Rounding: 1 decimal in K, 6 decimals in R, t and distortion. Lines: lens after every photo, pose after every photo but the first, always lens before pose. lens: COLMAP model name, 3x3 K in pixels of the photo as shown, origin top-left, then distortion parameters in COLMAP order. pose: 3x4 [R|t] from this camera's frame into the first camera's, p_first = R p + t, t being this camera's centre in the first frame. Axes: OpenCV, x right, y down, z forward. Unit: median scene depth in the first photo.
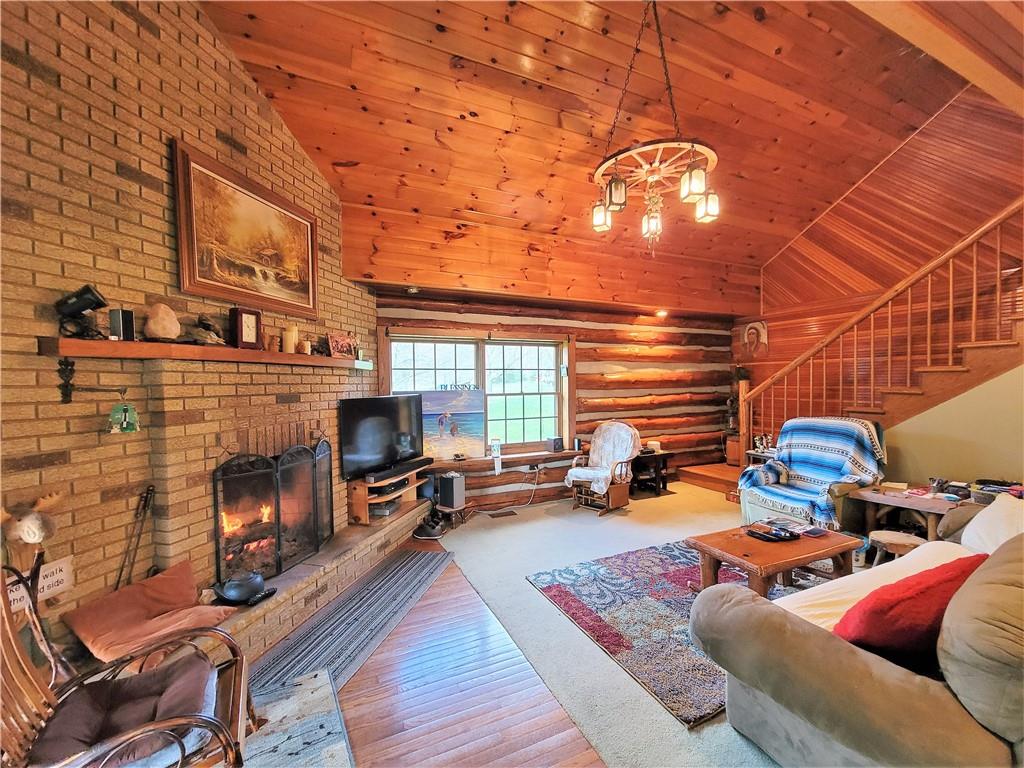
lens RADIAL K [[416.1, 0, 509.6], [0, 416.1, 397.1], [0, 0, 1]] dist [-0.007984, 0.000592]
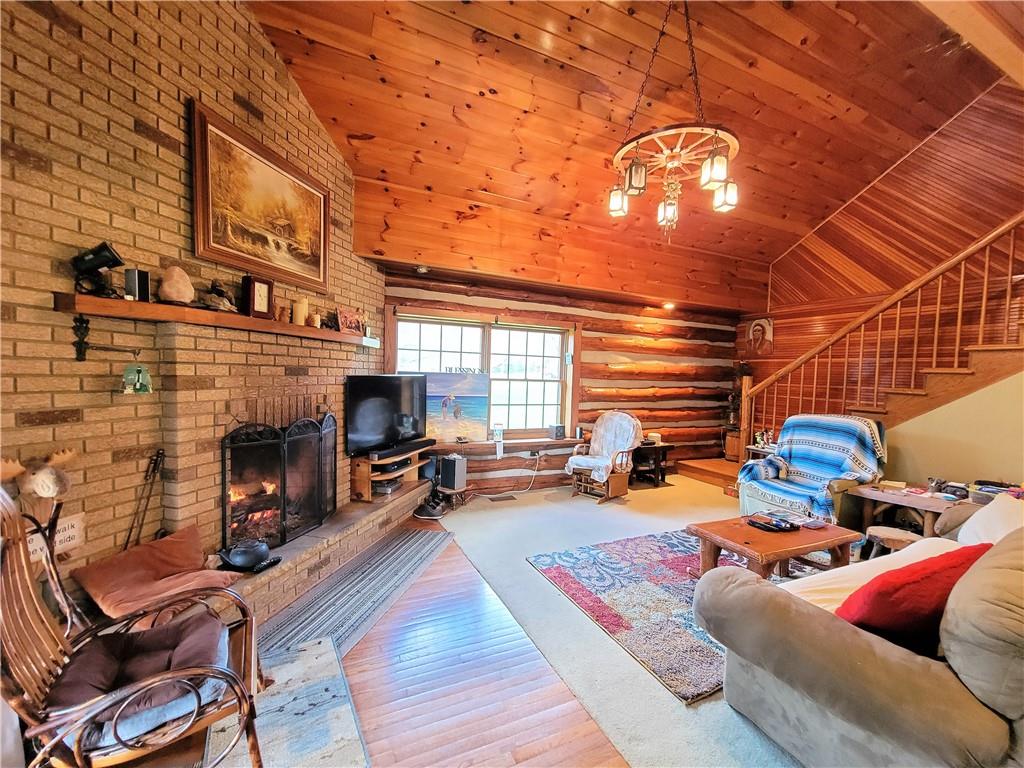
lens RADIAL K [[416.1, 0, 509.2], [0, 416.1, 397.3], [0, 0, 1]] dist [-0.007984, 0.000592]
pose [[0.999085, 0.042408, 0.005496, -0.025701], [-0.042526, 0.998820, 0.023437, 0.021609], [-0.004496, -0.023649, 0.999710, -0.002282]]
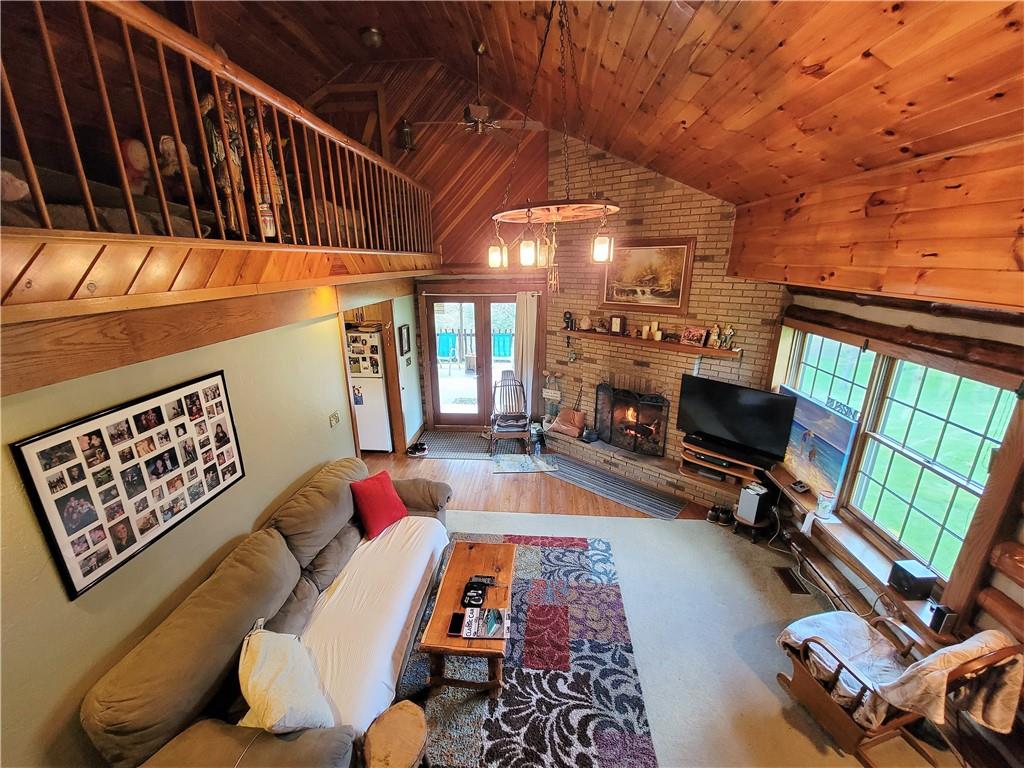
lens RADIAL K [[416.1, 0, 511.3], [0, 416.1, 396.8], [0, 0, 1]] dist [-0.007984, 0.000592]
pose [[-0.482540, 0.288746, -0.826910, 1.224392], [-0.017080, 0.940816, 0.338488, -0.451762], [0.875707, 0.177458, -0.449050, 1.344699]]
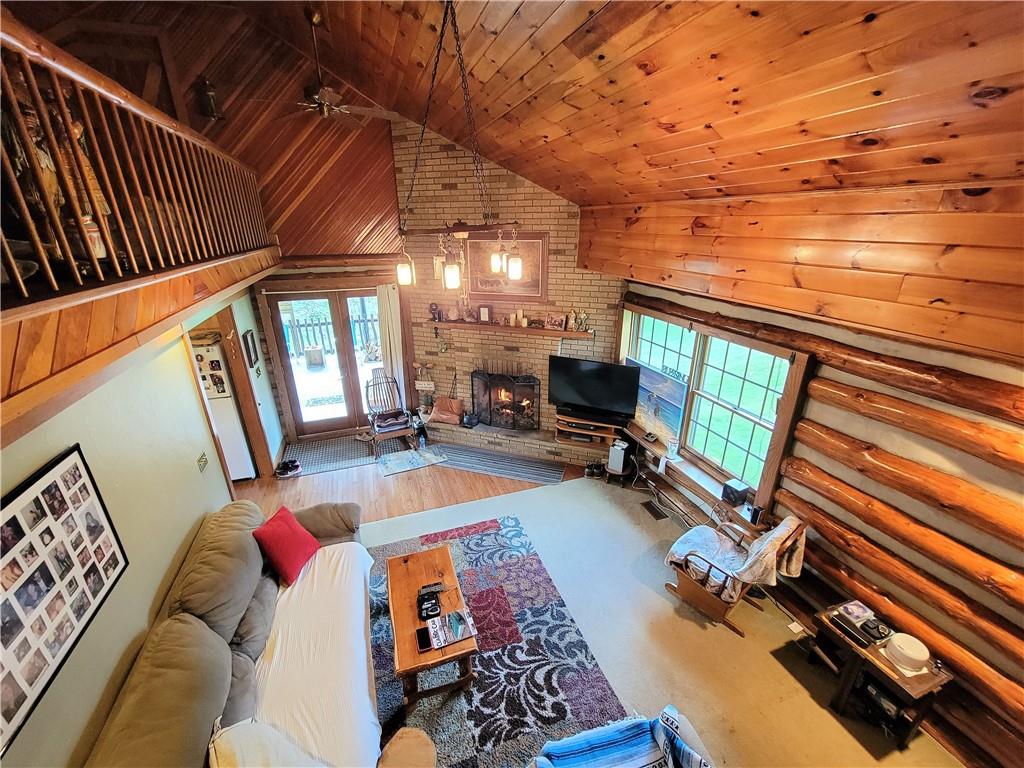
lens RADIAL K [[416.1, 0, 511.5], [0, 416.1, 396.6], [0, 0, 1]] dist [-0.007984, 0.000592]
pose [[-0.085005, 0.391290, -0.916333, 1.299970], [-0.029234, 0.918286, 0.394836, -0.550386], [0.995952, 0.060351, -0.066620, 1.152292]]
